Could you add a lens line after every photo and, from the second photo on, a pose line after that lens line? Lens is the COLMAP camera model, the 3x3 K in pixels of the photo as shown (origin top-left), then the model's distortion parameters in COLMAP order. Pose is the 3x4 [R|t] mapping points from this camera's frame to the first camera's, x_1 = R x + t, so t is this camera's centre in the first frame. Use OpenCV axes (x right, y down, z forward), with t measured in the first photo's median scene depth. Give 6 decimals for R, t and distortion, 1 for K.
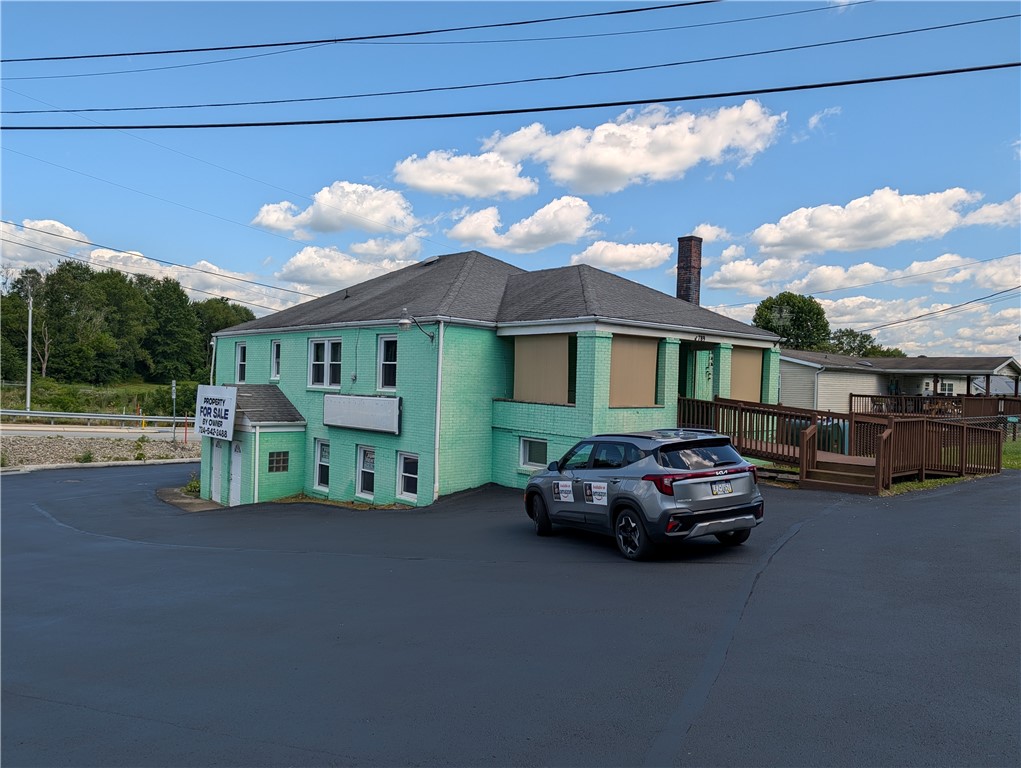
lens RADIAL K [[725.7, 0, 499.7], [0, 725.7, 383.8], [0, 0, 1]] dist [0.036043, -0.045644]
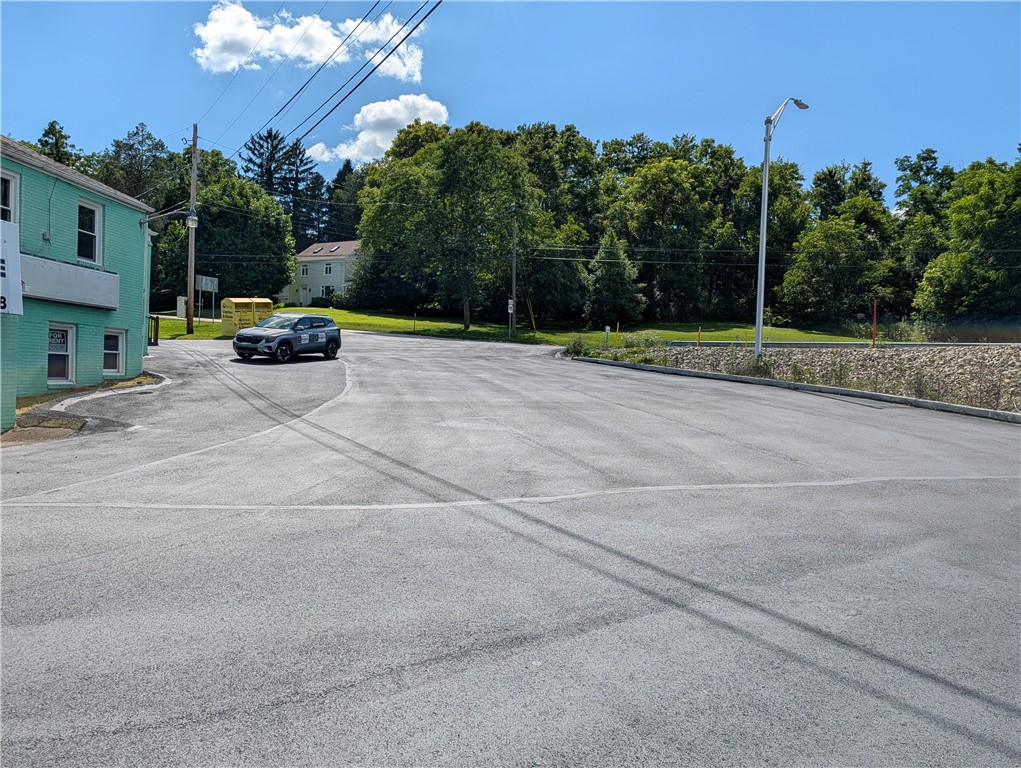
lens RADIAL K [[731.0, 0, 510.5], [0, 731.0, 384.0], [0, 0, 1]] dist [0.032019, -0.044088]
pose [[-0.684341, -0.051874, 0.727315, -1.060830], [-0.040195, 0.998633, 0.033406, 0.096754], [-0.728054, -0.006373, -0.685490, 1.095582]]
